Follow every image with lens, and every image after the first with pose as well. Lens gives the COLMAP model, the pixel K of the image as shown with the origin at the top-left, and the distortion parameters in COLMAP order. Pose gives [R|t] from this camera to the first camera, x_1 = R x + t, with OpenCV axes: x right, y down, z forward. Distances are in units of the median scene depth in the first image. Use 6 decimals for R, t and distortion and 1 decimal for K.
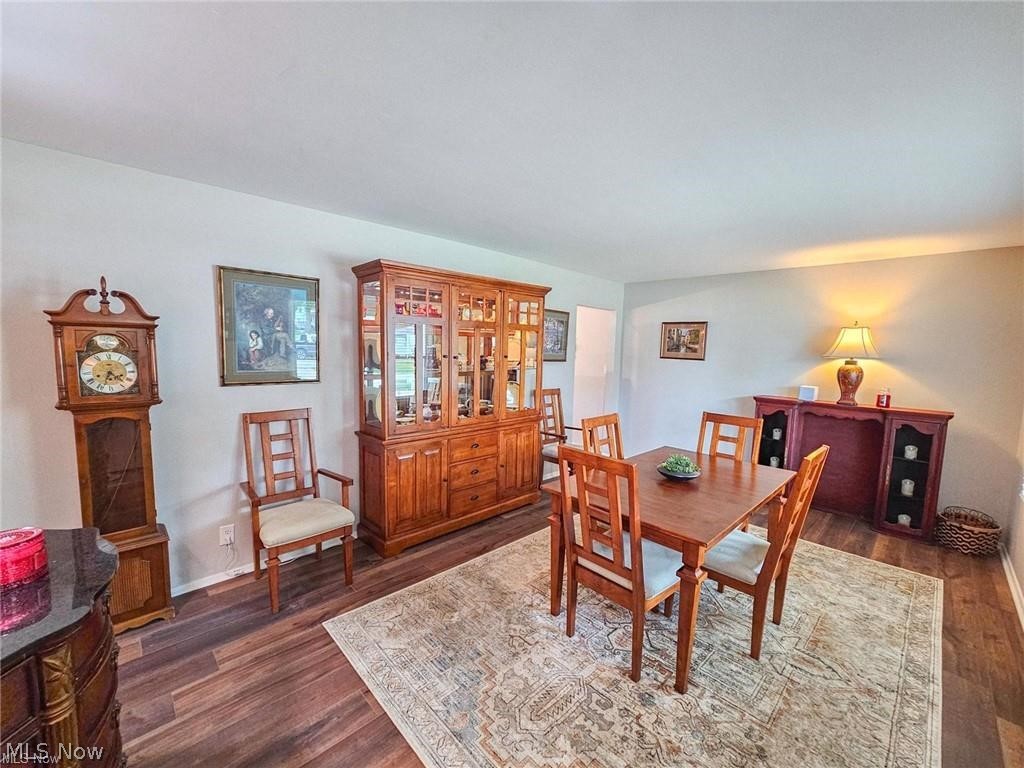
lens RADIAL K [[423.0, 0, 512.7], [0, 423.0, 386.9], [0, 0, 1]] dist [-0.002009, 0.000008]
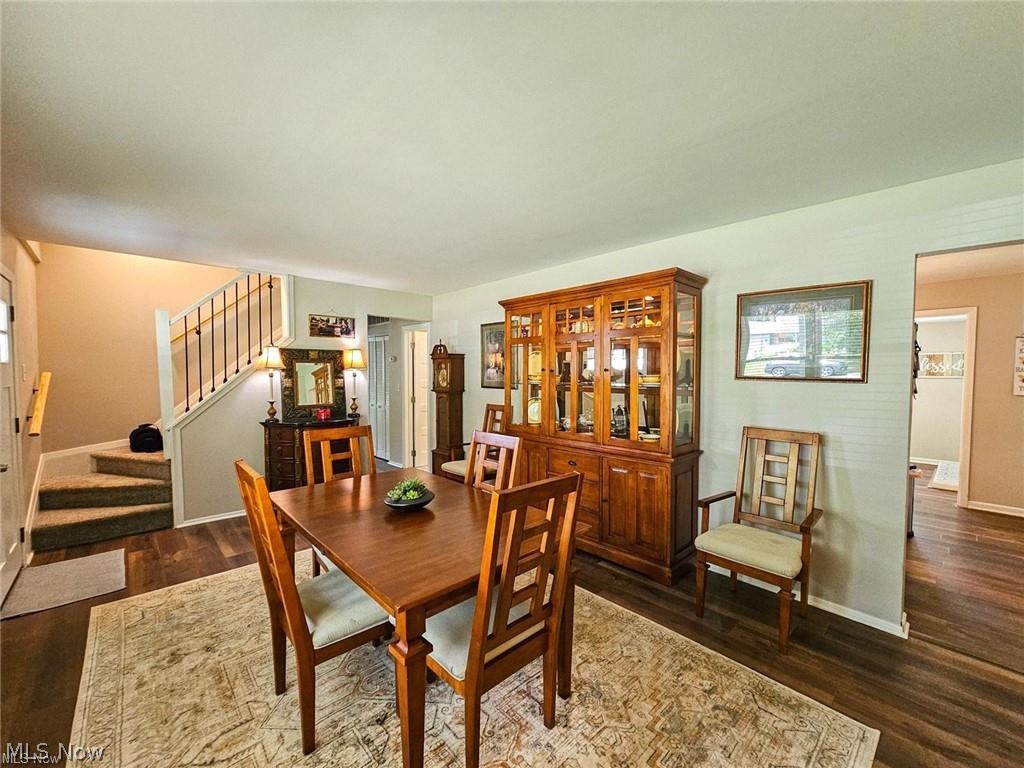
lens RADIAL K [[423.0, 0, 512.7], [0, 423.0, 386.9], [0, 0, 1]] dist [-0.002009, 0.000008]
pose [[-0.043608, 0.026640, -0.998693, 0.249962], [-0.080105, 0.996333, 0.030074, -0.015056], [0.995832, 0.081312, -0.041314, 0.256985]]
